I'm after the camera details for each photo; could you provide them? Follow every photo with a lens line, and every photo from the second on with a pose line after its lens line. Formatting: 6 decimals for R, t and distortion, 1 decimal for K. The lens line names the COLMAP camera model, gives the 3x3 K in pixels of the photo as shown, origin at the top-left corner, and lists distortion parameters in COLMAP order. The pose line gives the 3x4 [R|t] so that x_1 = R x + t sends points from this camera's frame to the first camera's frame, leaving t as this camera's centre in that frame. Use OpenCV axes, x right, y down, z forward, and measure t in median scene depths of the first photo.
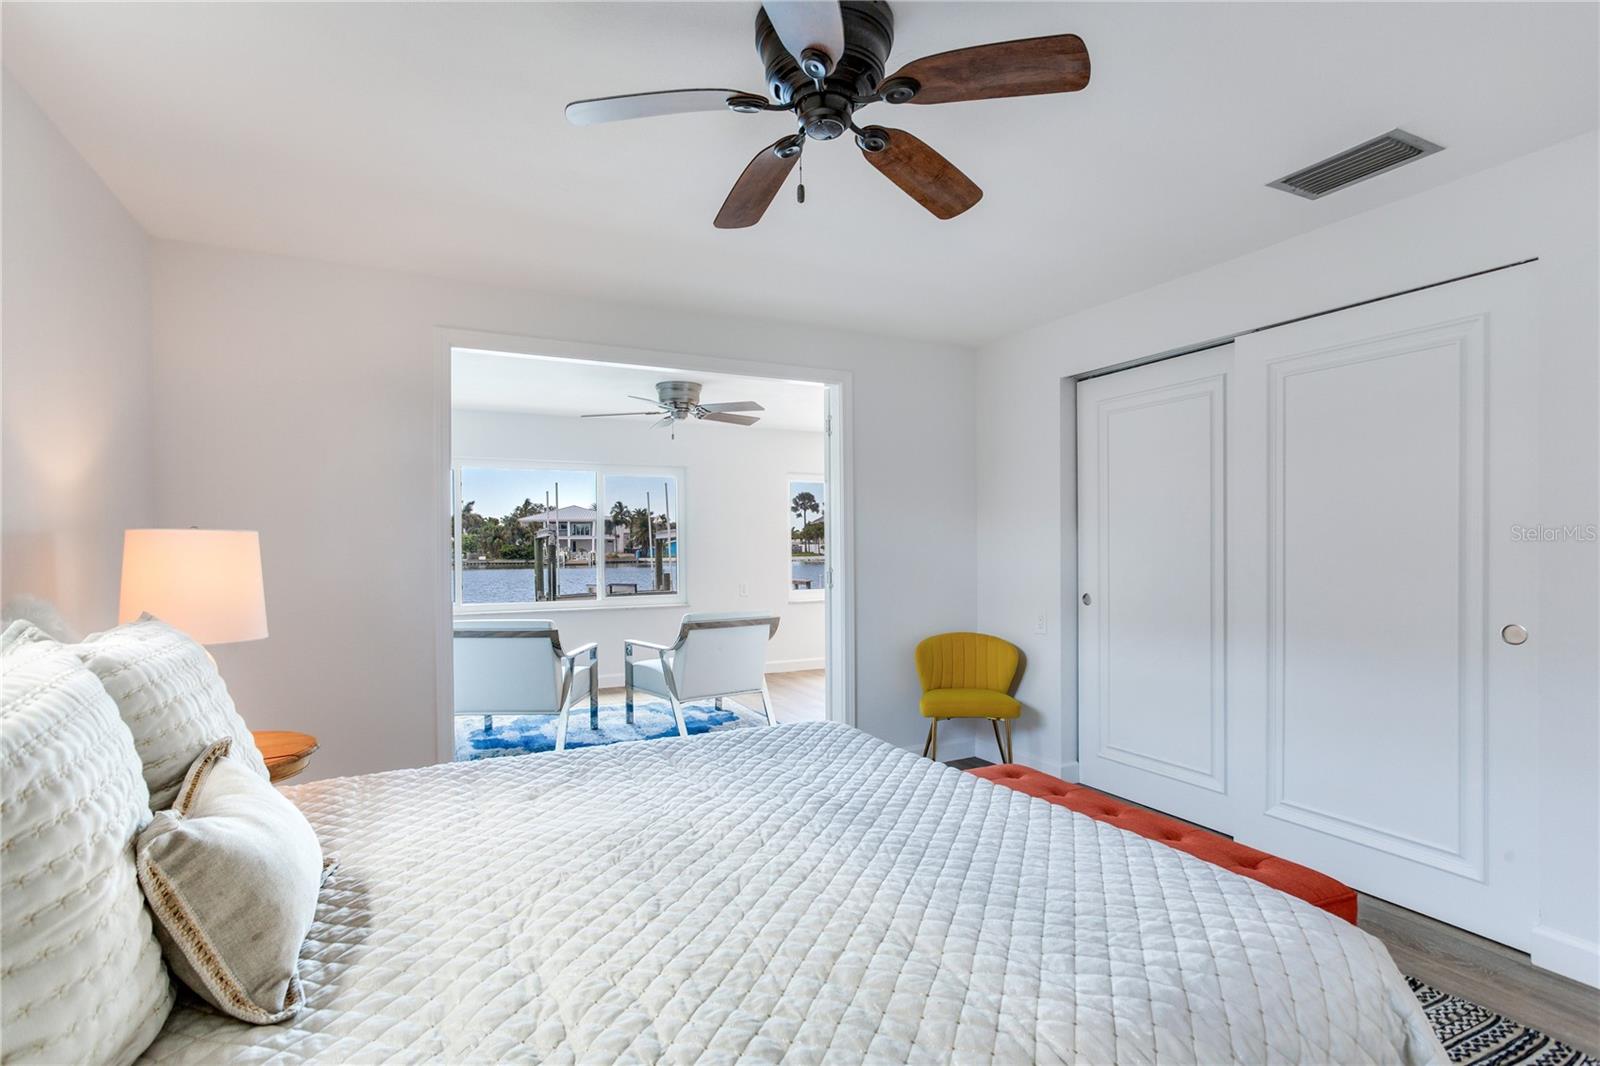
lens RADIAL K [[769.0, 0, 800.9], [0, 769.0, 548.3], [0, 0, 1]] dist [-0.018637, 0.007011]
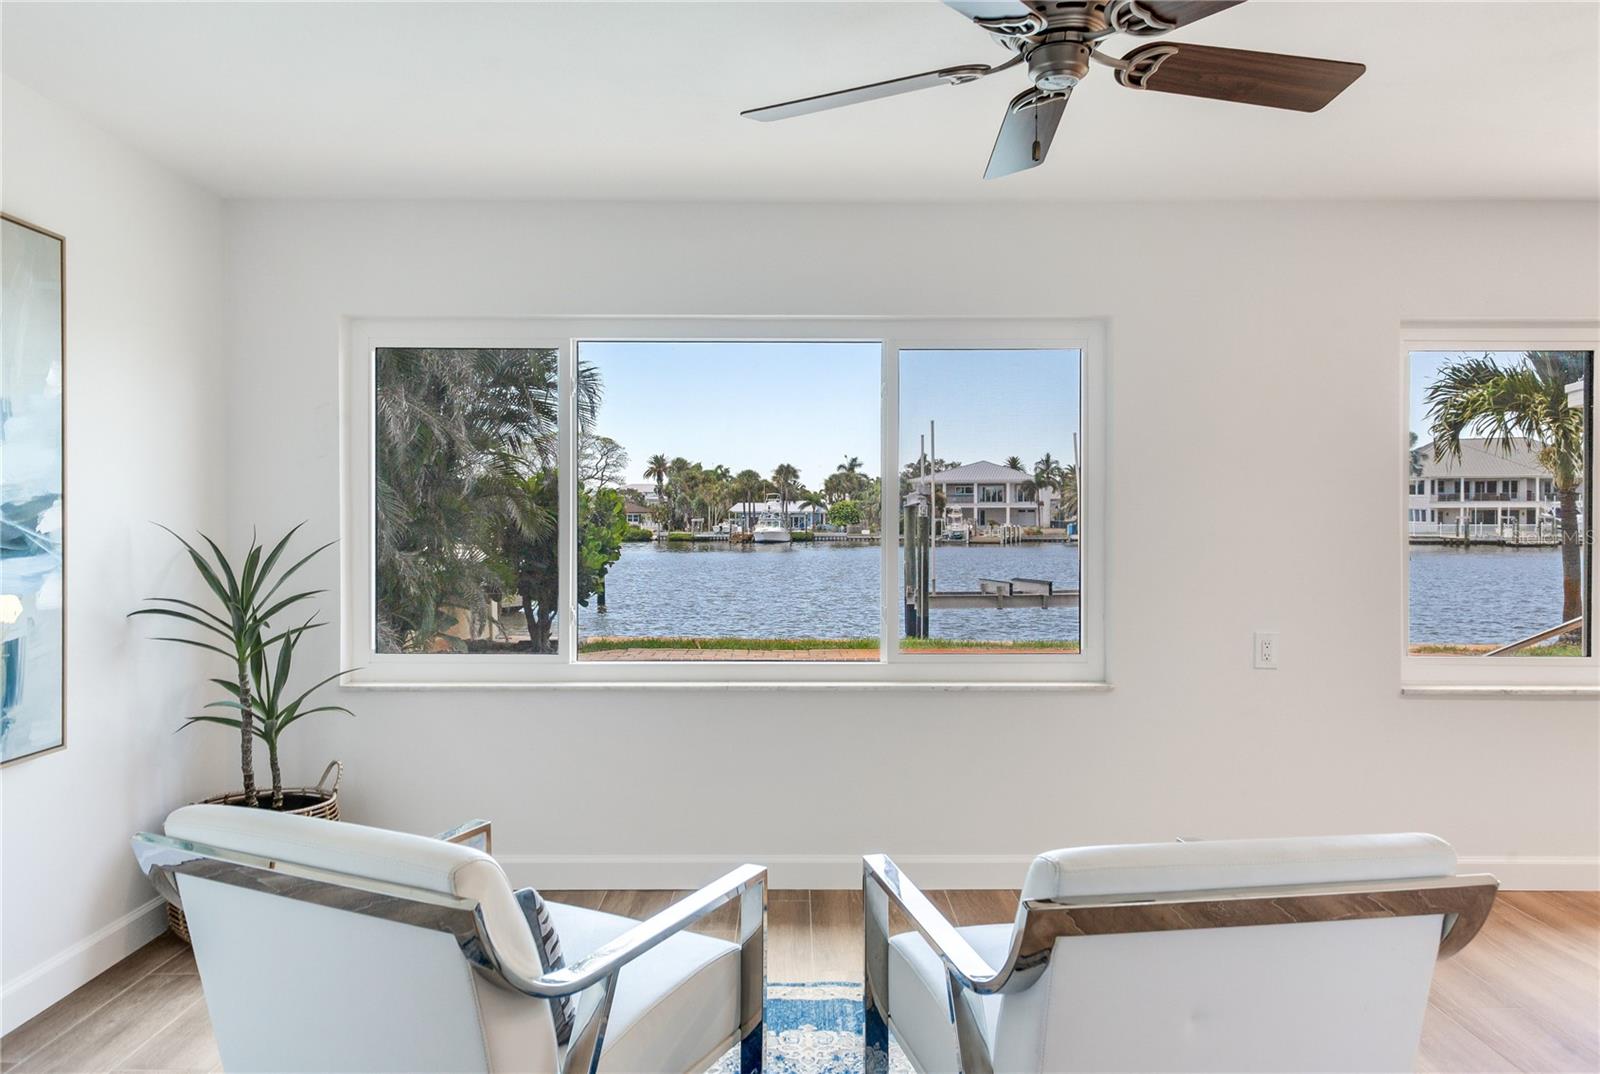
lens RADIAL K [[1086.4, 0, 816.7], [0, 1086.4, 541.6], [0, 0, 1]] dist [0.002878, 0.000456]
pose [[0.904756, 0.017170, -0.425583, -0.070943], [-0.008924, 0.999732, 0.021361, -0.009703], [0.425836, -0.015529, 0.904667, 0.642248]]
